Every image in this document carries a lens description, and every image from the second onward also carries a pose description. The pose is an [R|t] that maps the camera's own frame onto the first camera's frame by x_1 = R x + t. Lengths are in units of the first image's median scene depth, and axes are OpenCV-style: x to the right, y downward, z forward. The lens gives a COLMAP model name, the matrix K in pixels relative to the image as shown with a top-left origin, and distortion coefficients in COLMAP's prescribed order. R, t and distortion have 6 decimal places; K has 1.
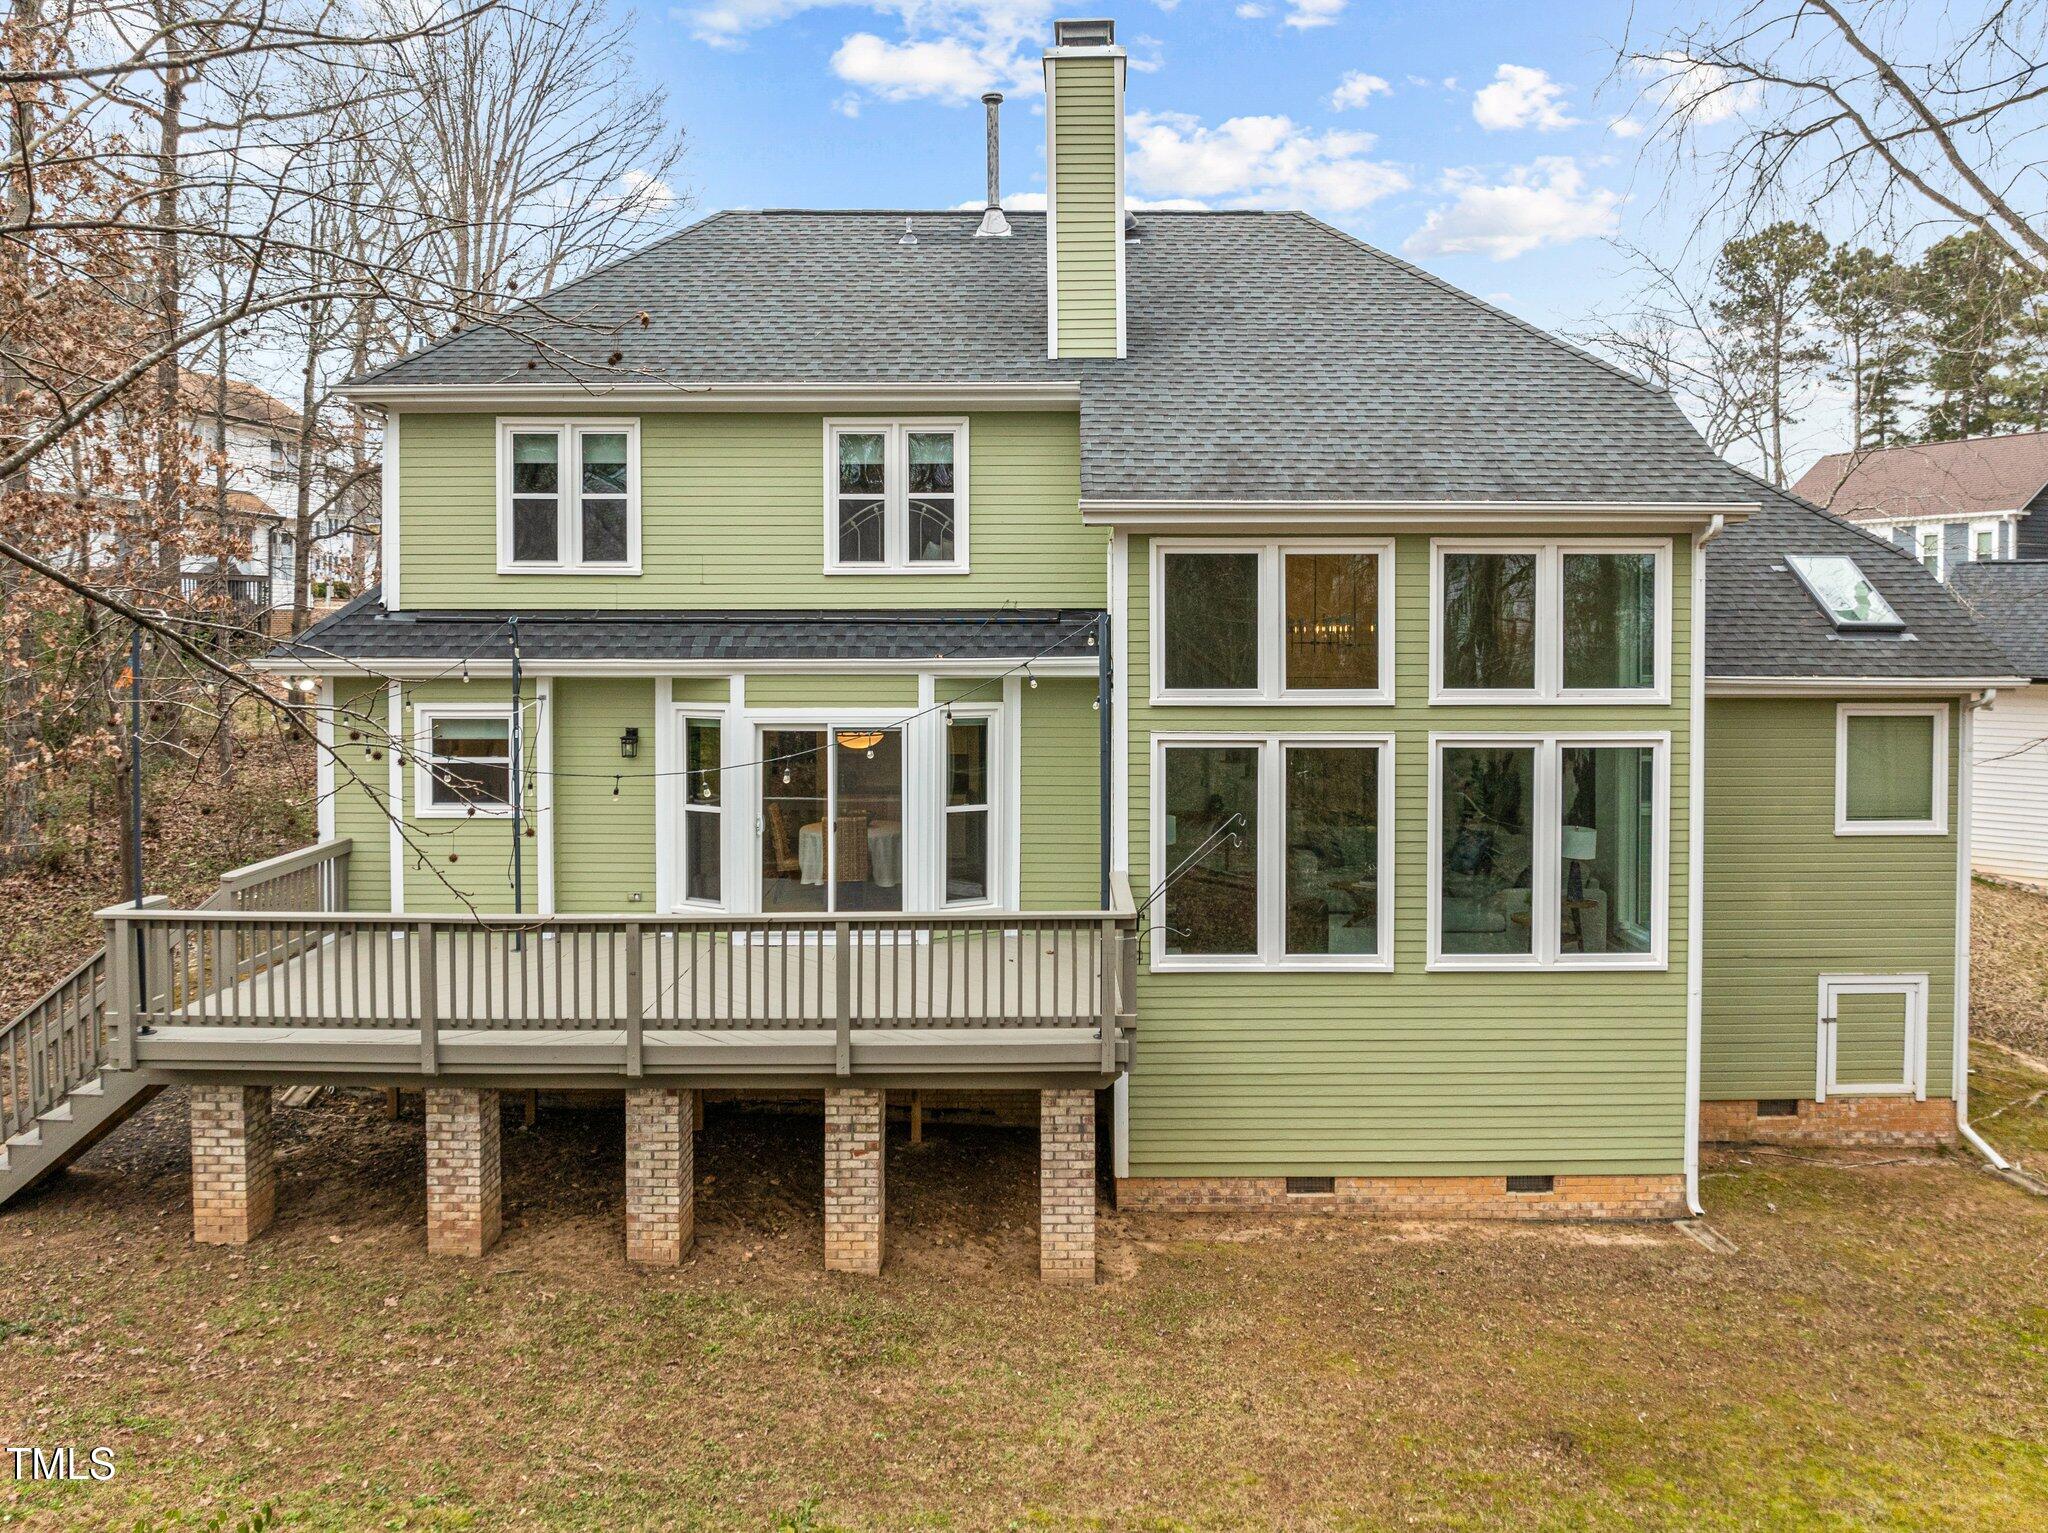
lens RADIAL K [[1462.3, 0, 1050.2], [0, 1462.3, 653.4], [0, 0, 1]] dist [-0.022010, -0.021269]
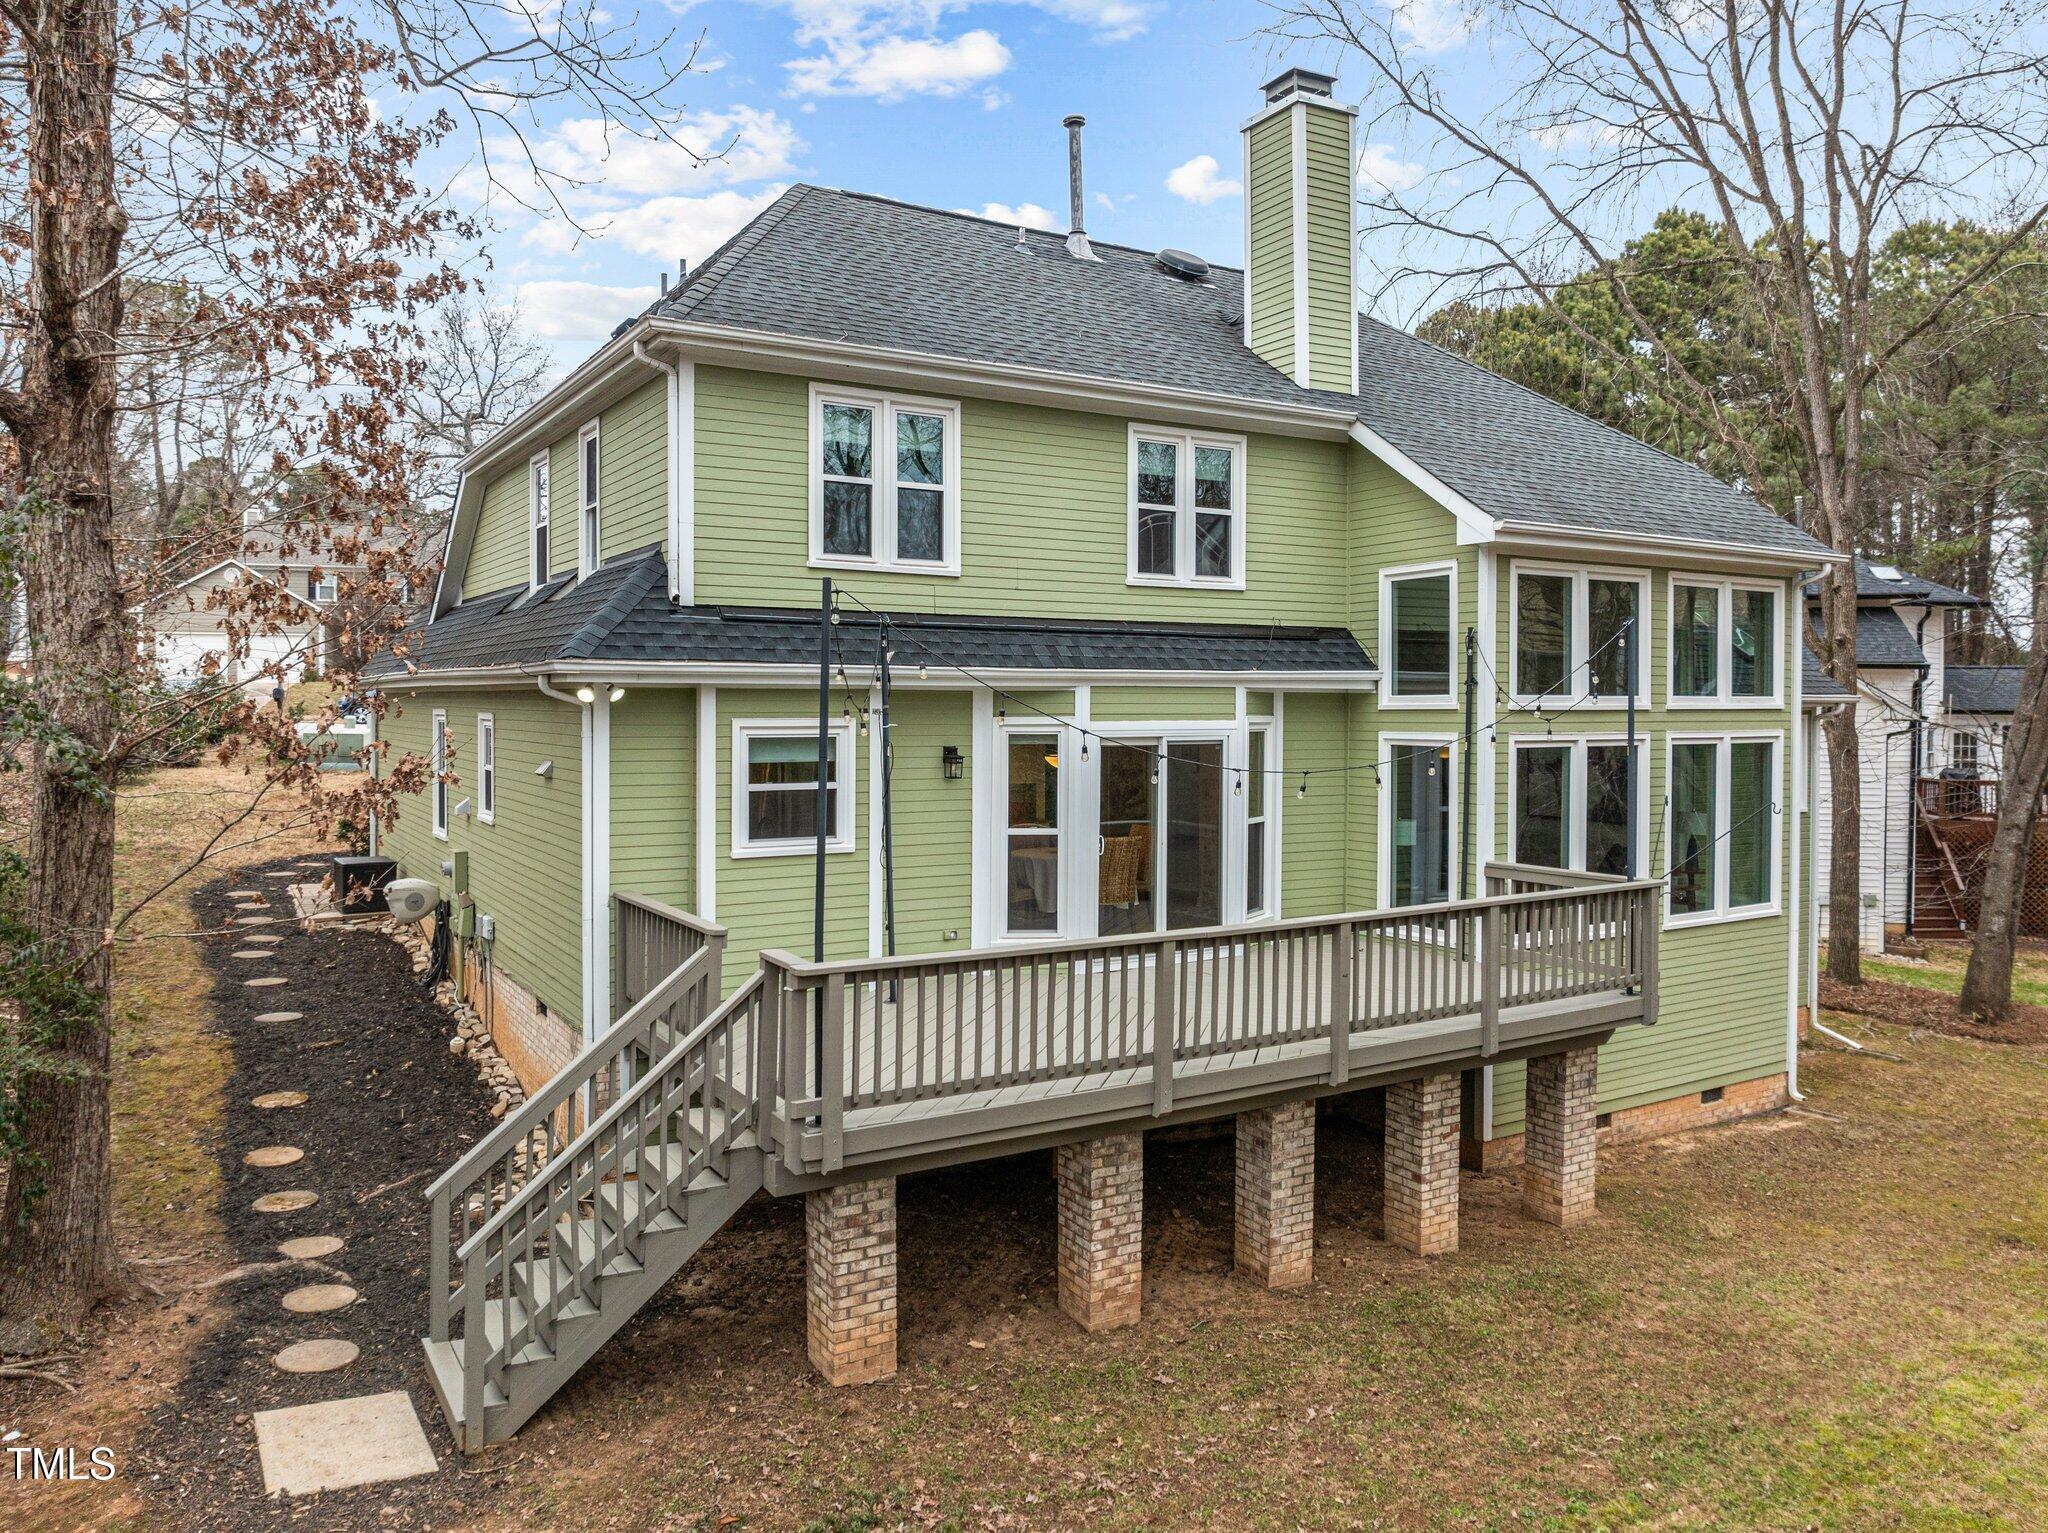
lens RADIAL K [[1455.9, 0, 1040.9], [0, 1455.9, 713.6], [0, 0, 1]] dist [-0.029648, -0.003622]
pose [[0.856908, -0.002197, 0.515465, -0.717193], [0.007635, 0.999935, -0.008430, 0.039994], [-0.515413, 0.011159, 0.856869, 0.211020]]
